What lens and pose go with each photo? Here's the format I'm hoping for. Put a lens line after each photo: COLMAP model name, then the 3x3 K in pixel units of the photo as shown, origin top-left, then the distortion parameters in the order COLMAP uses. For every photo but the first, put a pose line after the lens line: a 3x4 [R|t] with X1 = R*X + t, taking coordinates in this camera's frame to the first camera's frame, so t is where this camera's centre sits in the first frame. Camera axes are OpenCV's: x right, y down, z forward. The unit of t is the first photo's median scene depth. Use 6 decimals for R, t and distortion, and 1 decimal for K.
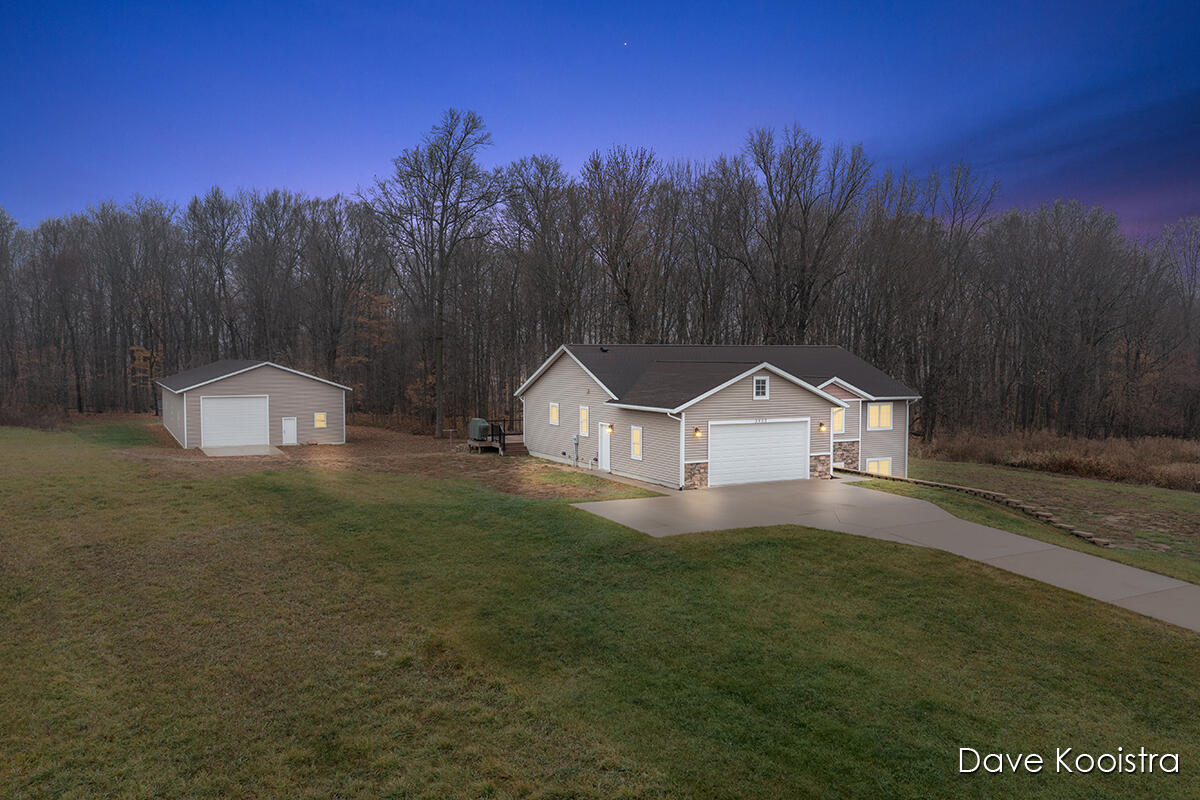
lens RADIAL K [[946.6, 0, 600.5], [0, 946.6, 400.0], [0, 0, 1]] dist [-0.021783, -0.000785]
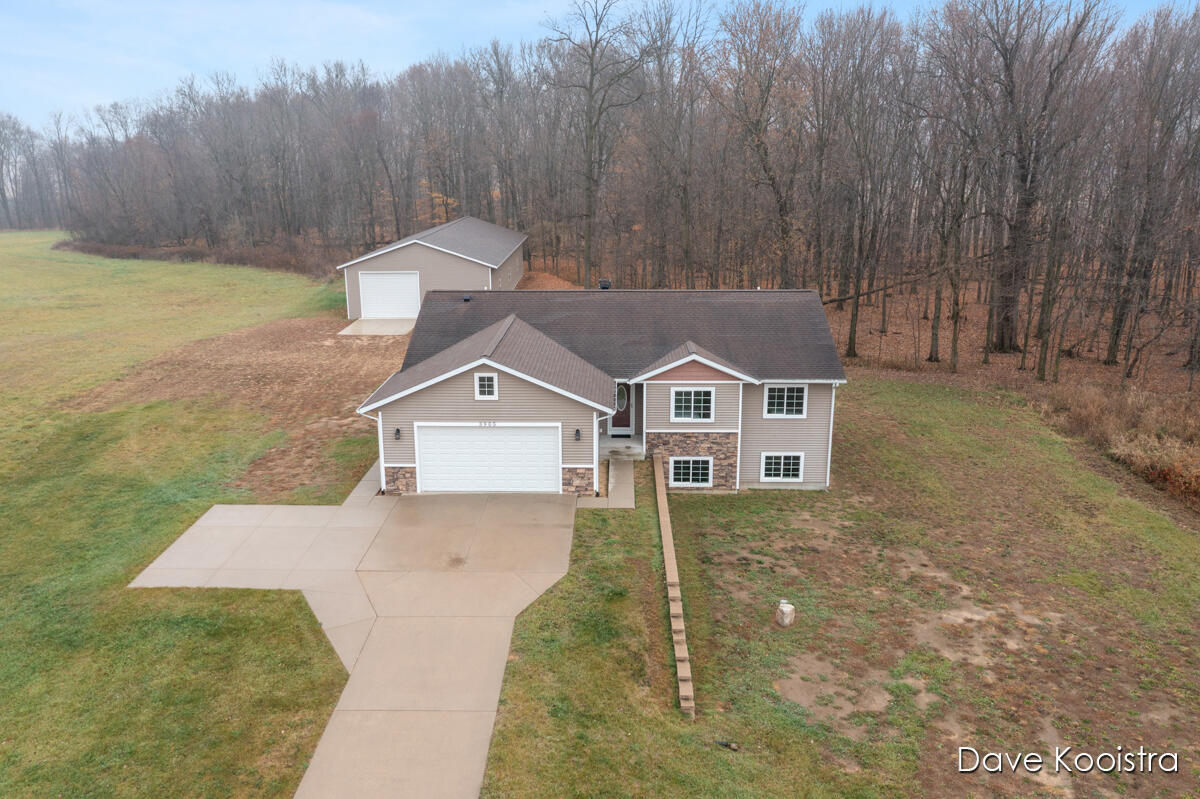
lens RADIAL K [[946.6, 0, 601.2], [0, 946.6, 396.1], [0, 0, 1]] dist [-0.021783, -0.000785]
pose [[0.880515, 0.115604, -0.459705, 0.648478], [-0.021182, 0.978432, 0.205479, -0.179476], [0.473545, -0.171190, 0.863973, 0.320780]]
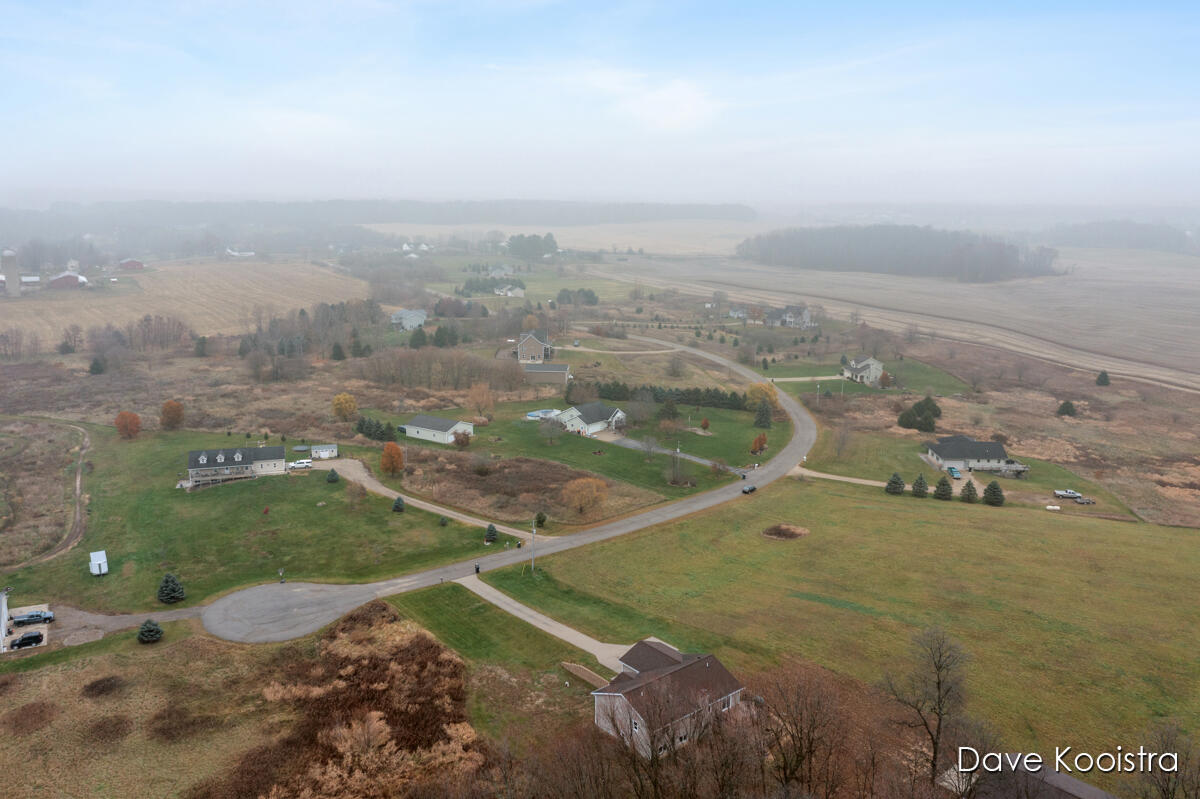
lens RADIAL K [[946.6, 0, 598.9], [0, 946.6, 399.7], [0, 0, 1]] dist [-0.021783, -0.000785]
pose [[-0.974614, 0.042840, -0.219754, 1.096820], [-0.017975, 0.963383, 0.267526, -1.919596], [0.223168, 0.264684, -0.938157, 4.156879]]
